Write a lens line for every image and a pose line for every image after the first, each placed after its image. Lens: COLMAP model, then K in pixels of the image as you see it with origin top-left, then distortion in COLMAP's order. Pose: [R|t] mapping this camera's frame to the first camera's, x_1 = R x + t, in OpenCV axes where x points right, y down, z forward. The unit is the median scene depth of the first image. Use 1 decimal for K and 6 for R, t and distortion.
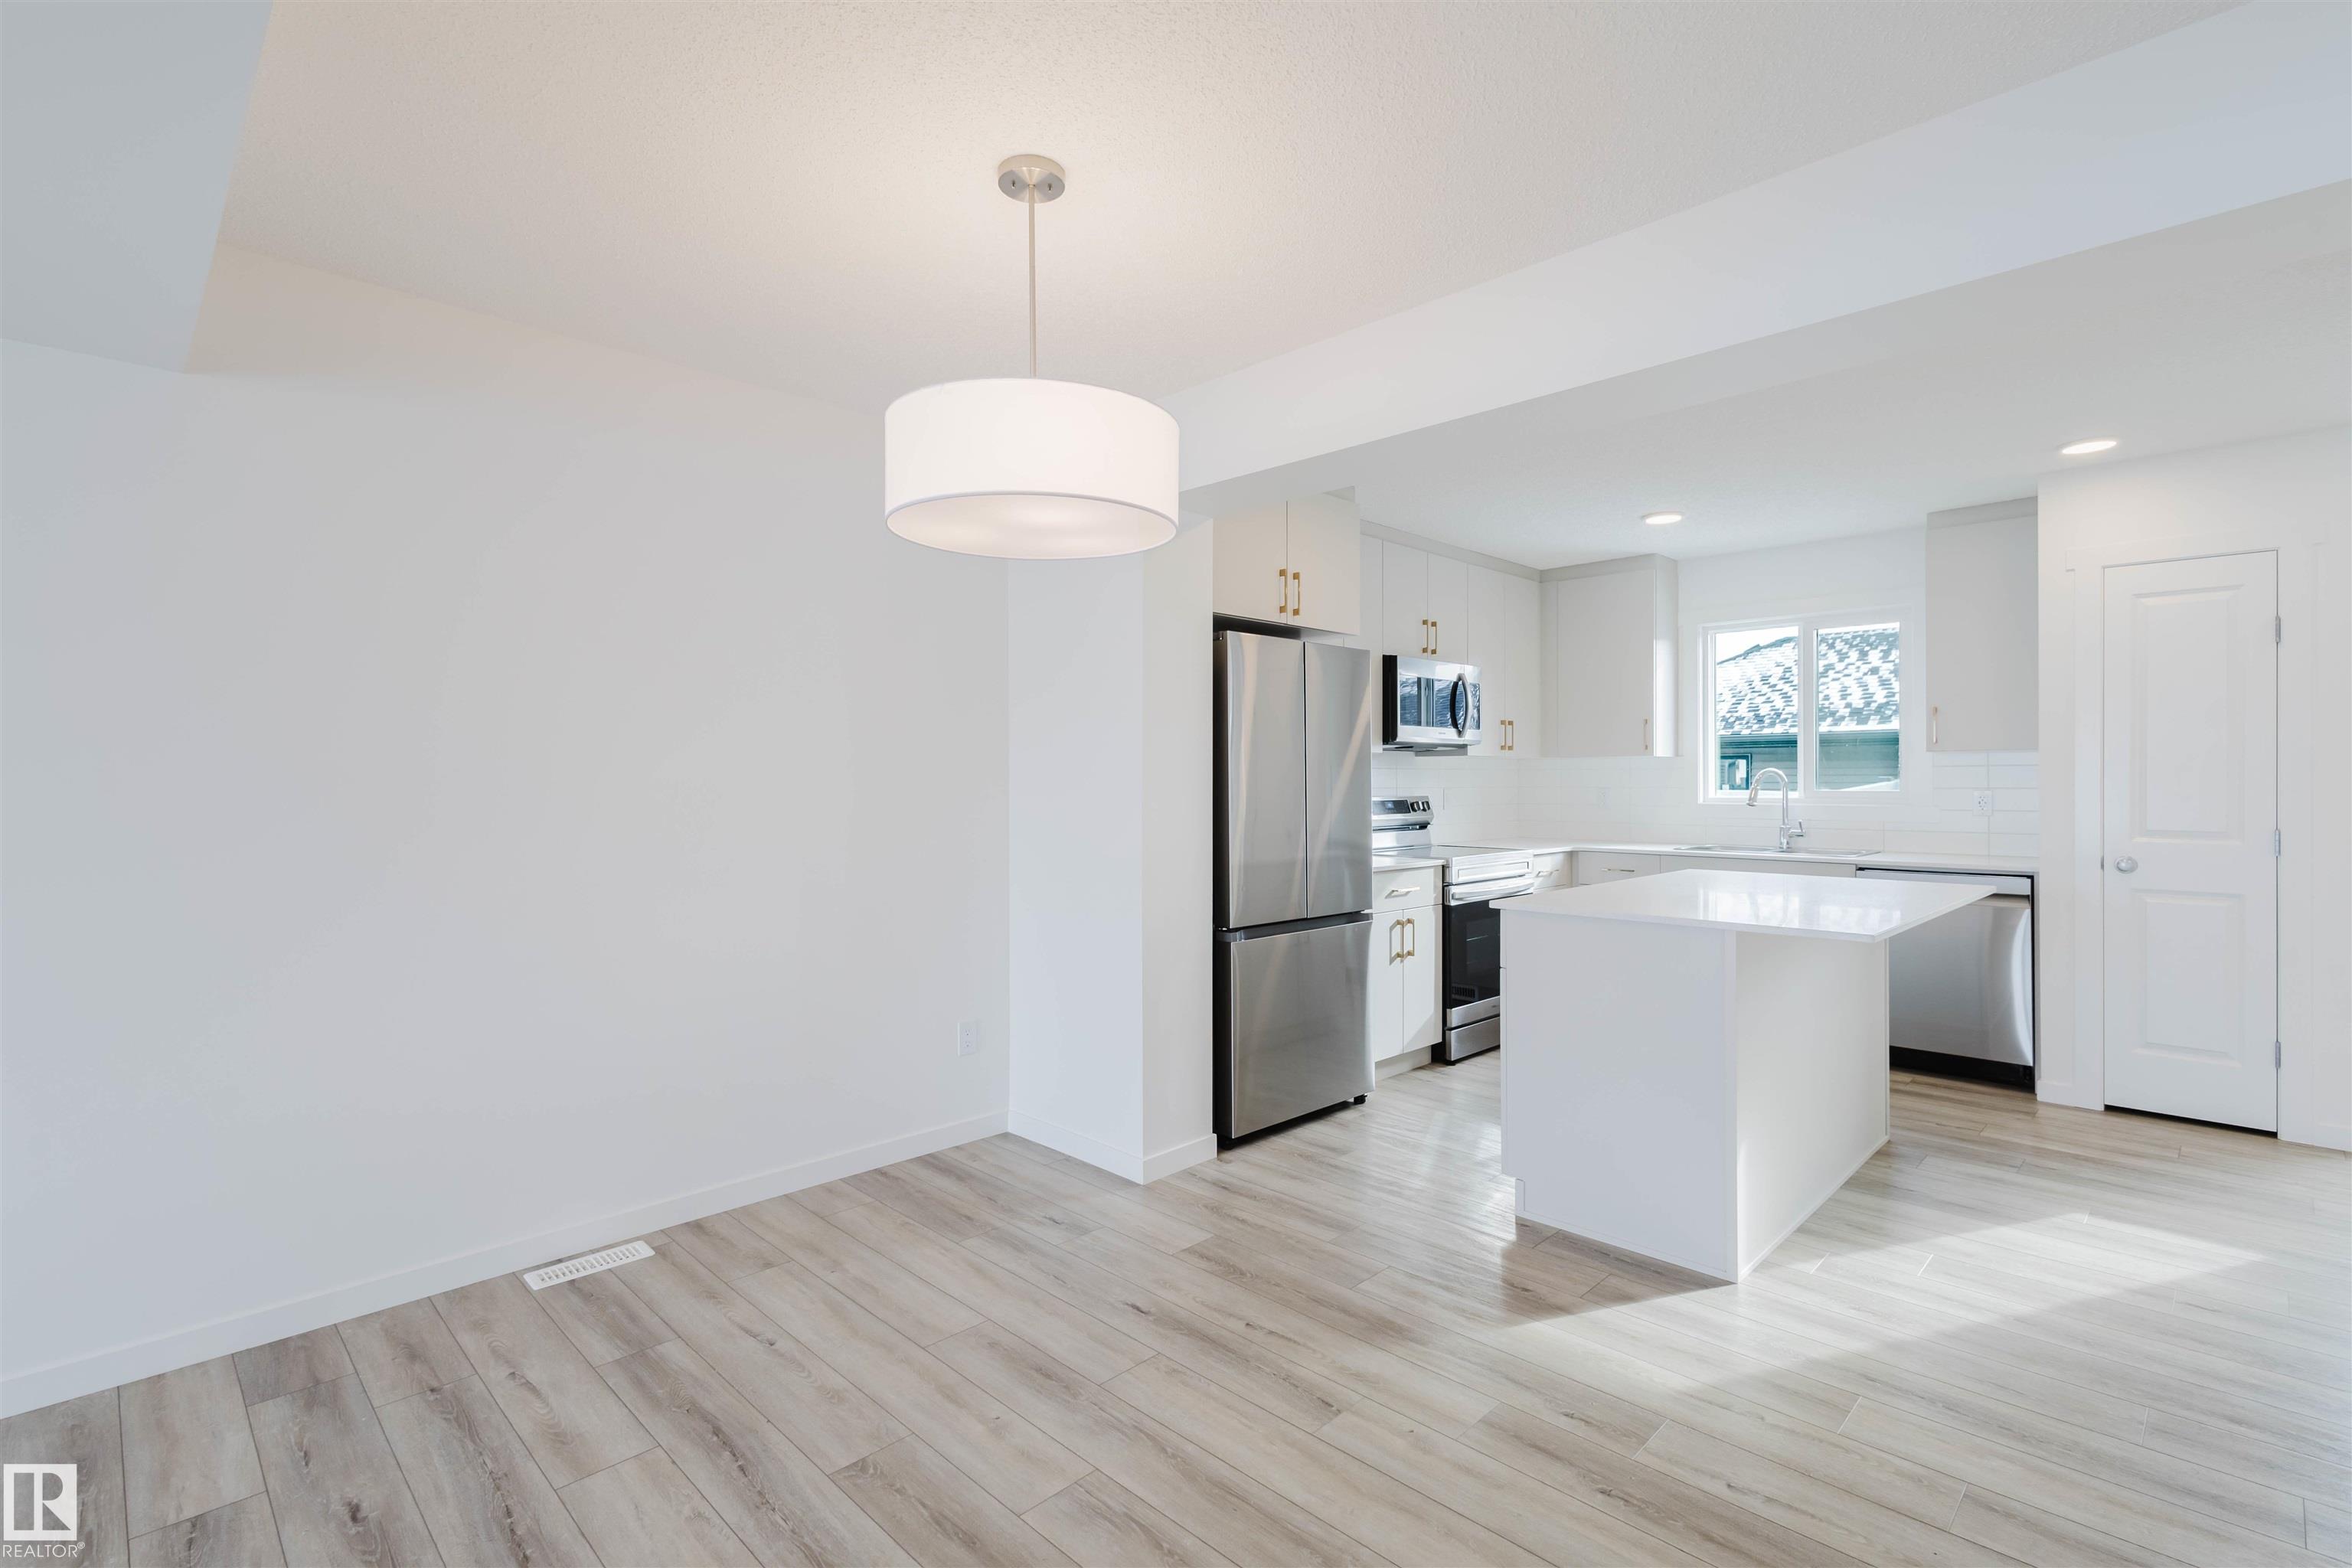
lens RADIAL K [[1078.5, 0, 1179.9], [0, 1078.5, 783.9], [0, 0, 1]] dist [0.014816, -0.003625]
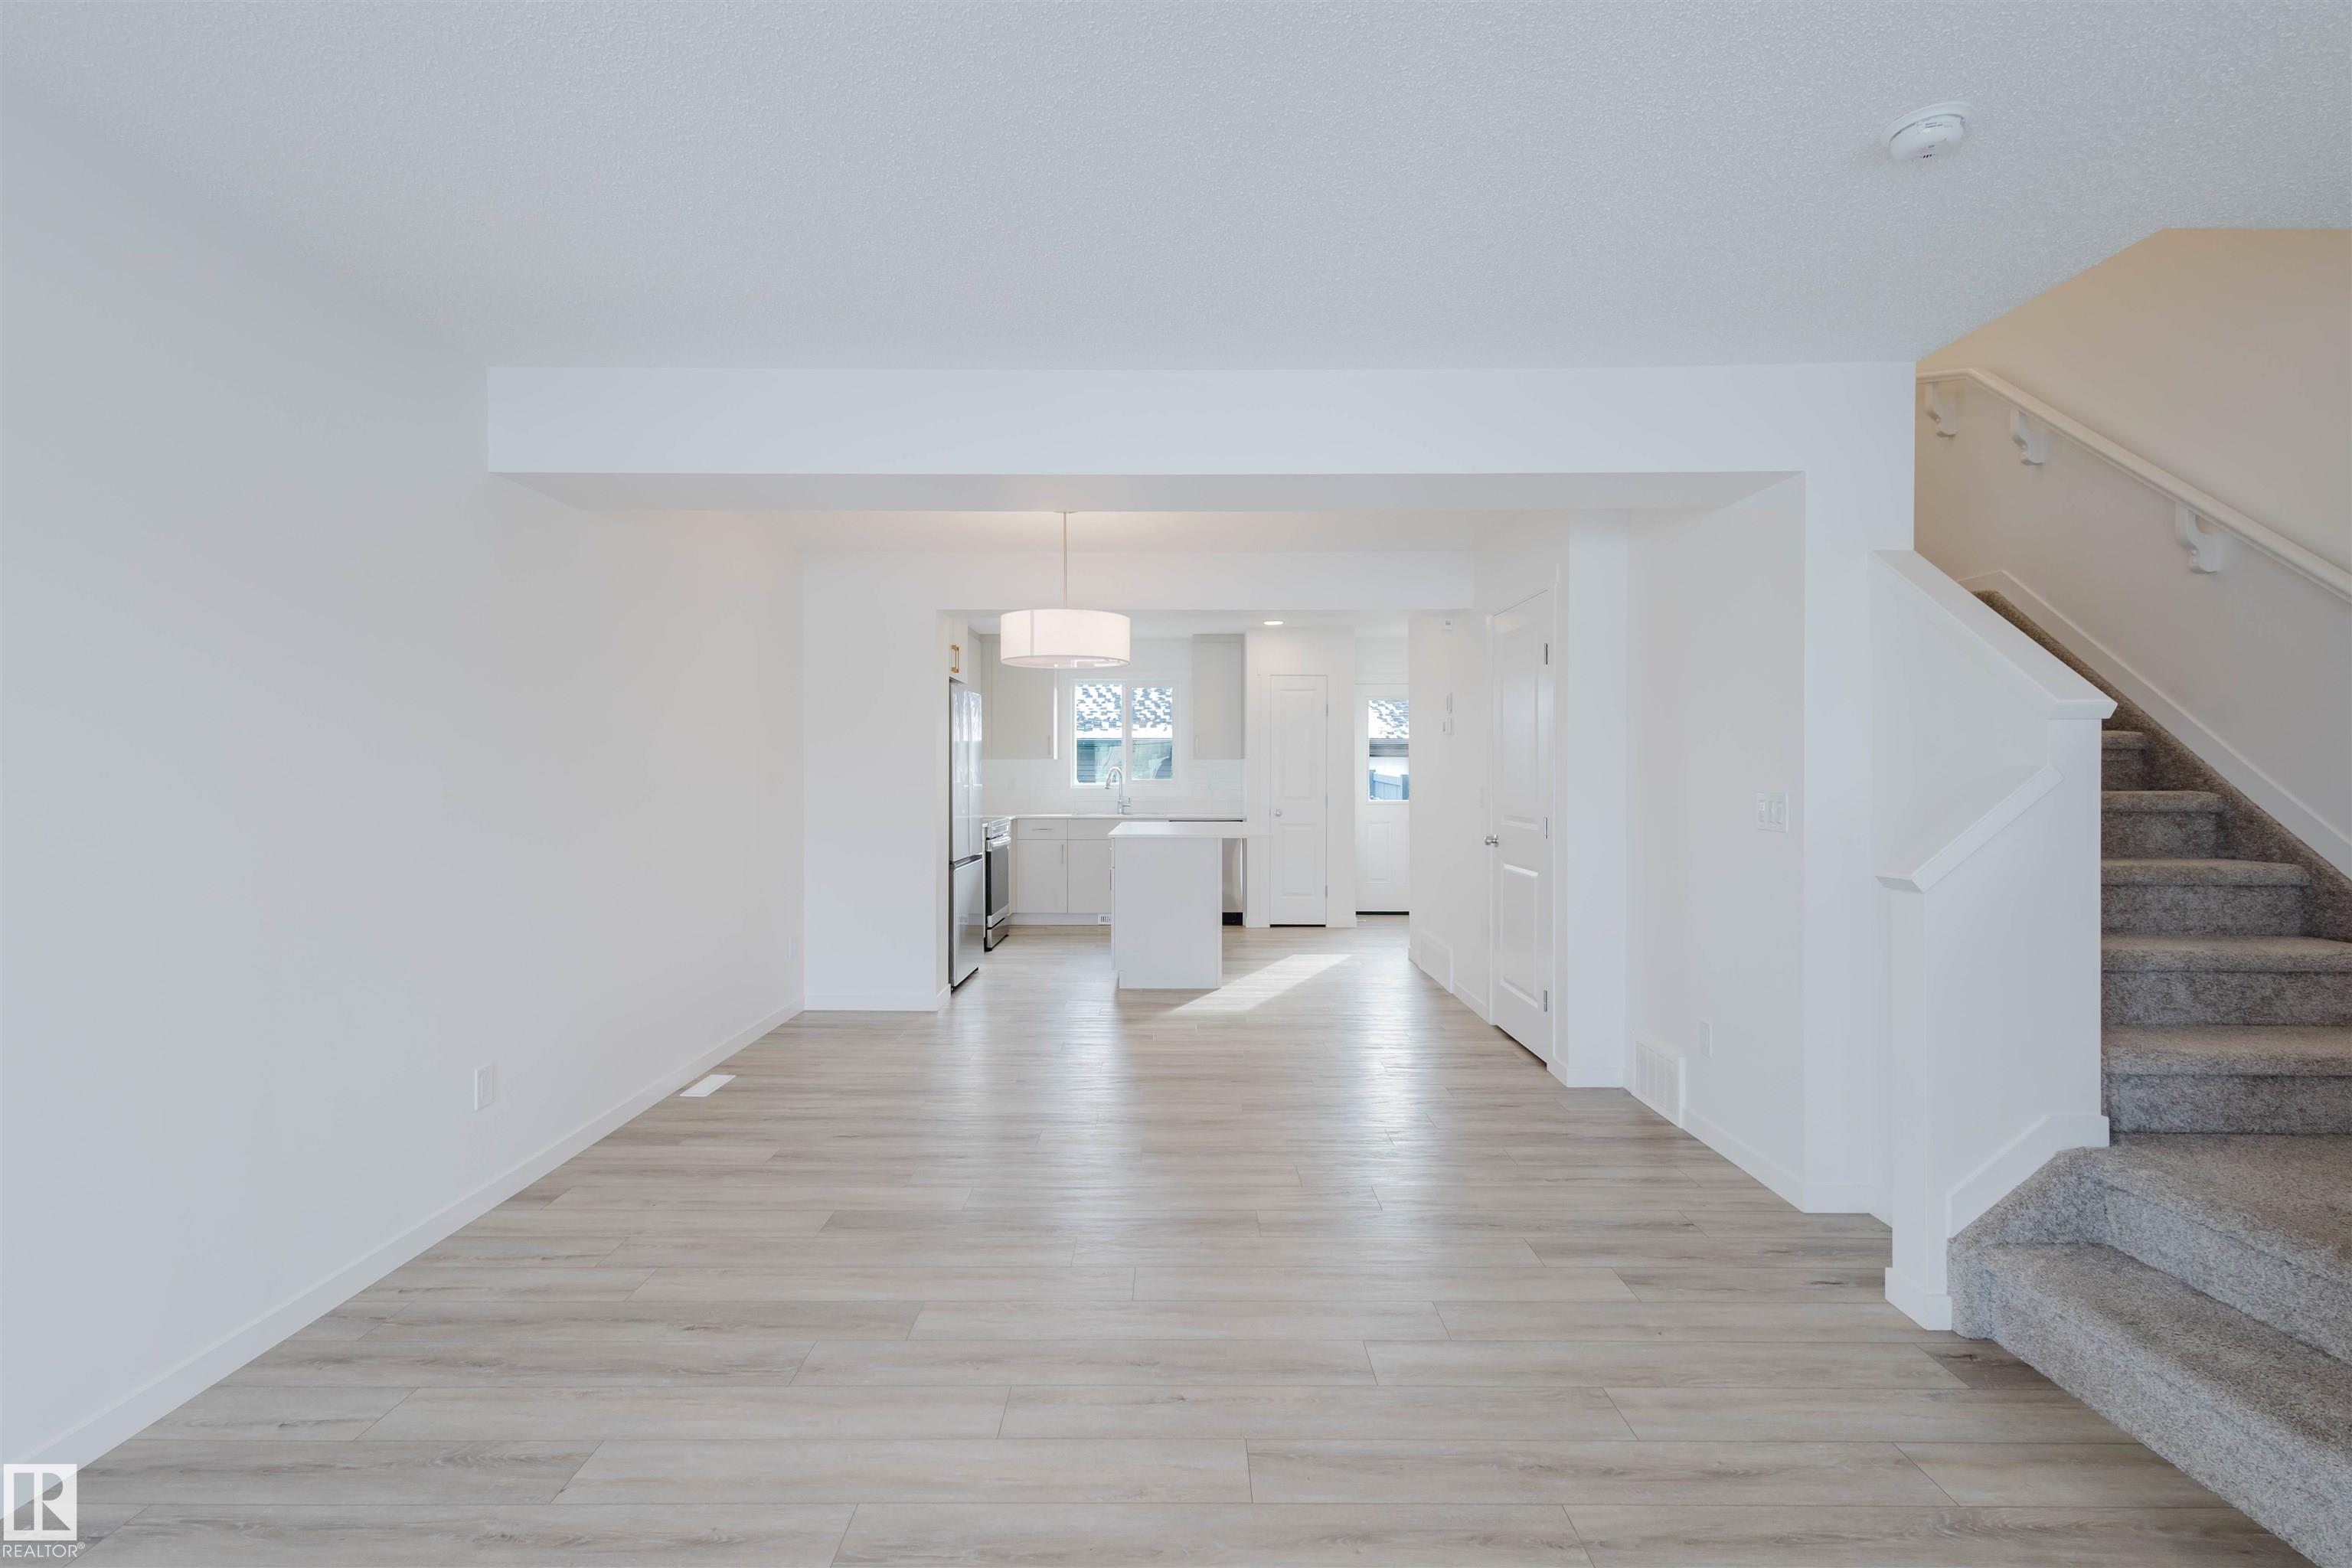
lens RADIAL K [[1078.5, 0, 1175.4], [0, 1078.5, 777.4], [0, 0, 1]] dist [0.014816, -0.003625]
pose [[0.710378, -0.001498, 0.703819, -0.736094], [0.001825, 0.999998, 0.000287, 0.002848], [-0.703818, 0.001081, 0.710380, -0.359920]]
